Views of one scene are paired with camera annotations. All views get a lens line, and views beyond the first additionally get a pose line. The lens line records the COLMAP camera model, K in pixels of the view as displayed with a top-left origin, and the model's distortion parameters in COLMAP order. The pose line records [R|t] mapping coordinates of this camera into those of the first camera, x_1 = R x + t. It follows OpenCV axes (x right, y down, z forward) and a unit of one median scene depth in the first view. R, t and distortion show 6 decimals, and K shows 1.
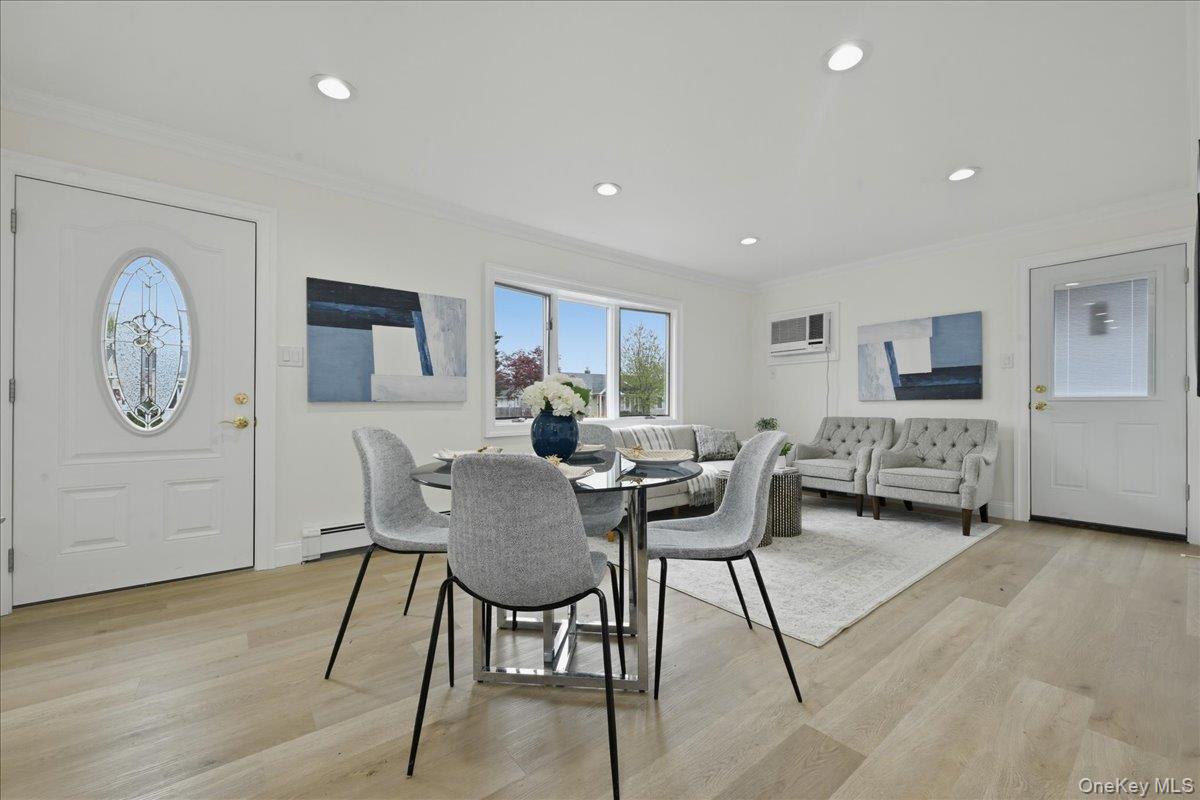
lens RADIAL K [[476.8, 0, 600.0], [0, 476.8, 400.0], [0, 0, 1]] dist [-0.000873, -0.000087]
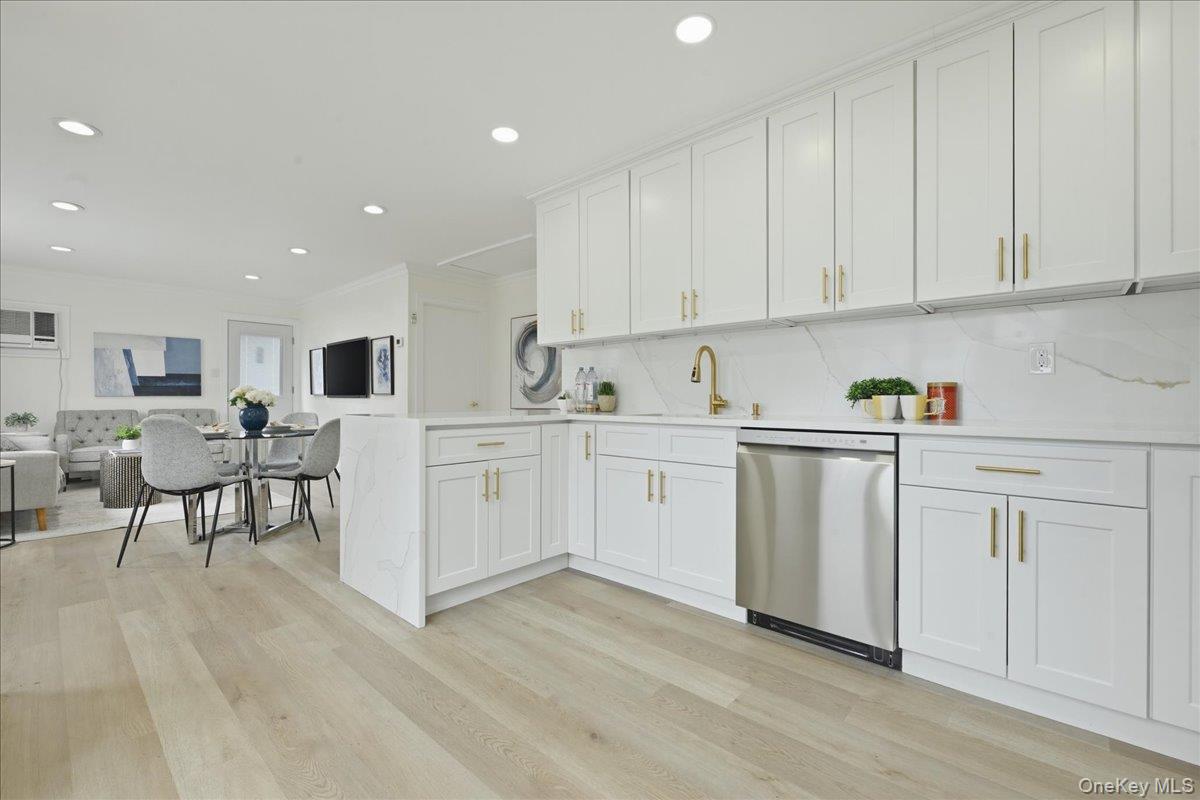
lens RADIAL K [[510.1, 0, 600.0], [0, 510.1, 400.0], [0, 0, 1]] dist [-0.001048, -0.000062]
pose [[-0.157107, -0.002600, 0.987578, -1.482238], [-0.013626, 0.999907, 0.000464, -0.010195], [-0.987488, -0.013384, -0.157128, -0.039192]]
